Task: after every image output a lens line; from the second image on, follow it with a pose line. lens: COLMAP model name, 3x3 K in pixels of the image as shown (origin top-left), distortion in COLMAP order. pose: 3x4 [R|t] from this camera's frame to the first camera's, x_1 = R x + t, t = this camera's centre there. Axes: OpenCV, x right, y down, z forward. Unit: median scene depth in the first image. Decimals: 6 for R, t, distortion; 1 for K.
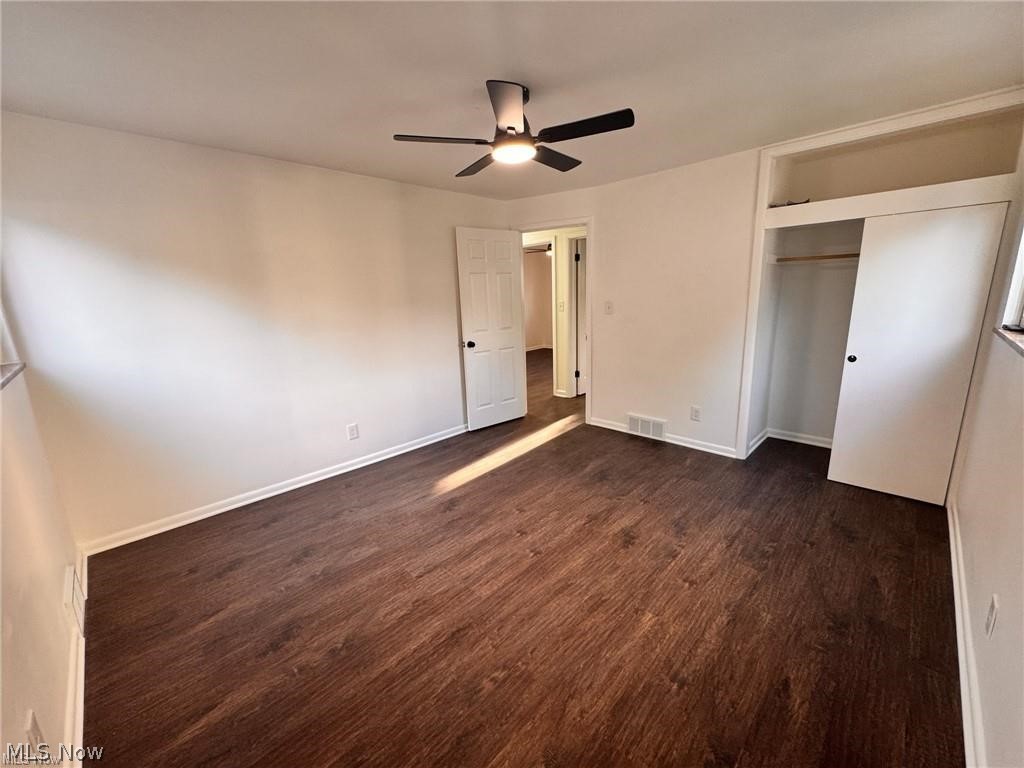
lens RADIAL K [[406.0, 0, 509.9], [0, 406.0, 383.9], [0, 0, 1]] dist [-0.001597, -0.000192]
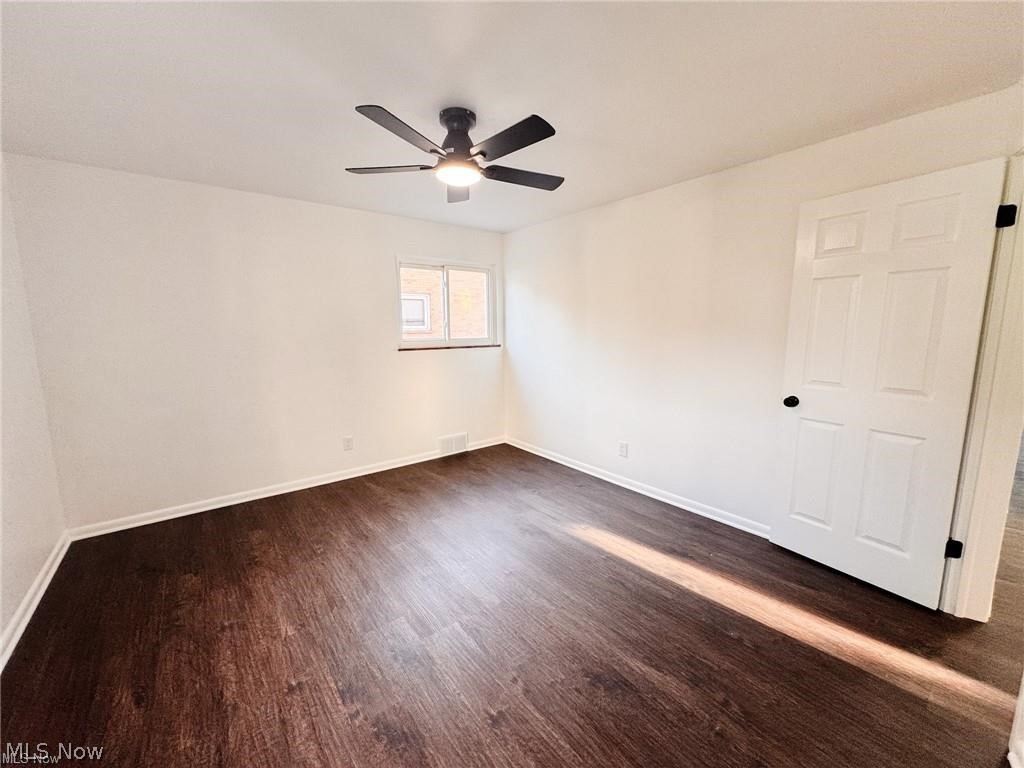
lens RADIAL K [[406.0, 0, 512.0], [0, 406.0, 381.6], [0, 0, 1]] dist [-0.001597, -0.000192]
pose [[-0.112720, 0.171723, -0.978675, 1.124381], [-0.208585, 0.958916, 0.192280, -0.334987], [0.971487, 0.225811, -0.072270, 1.413270]]
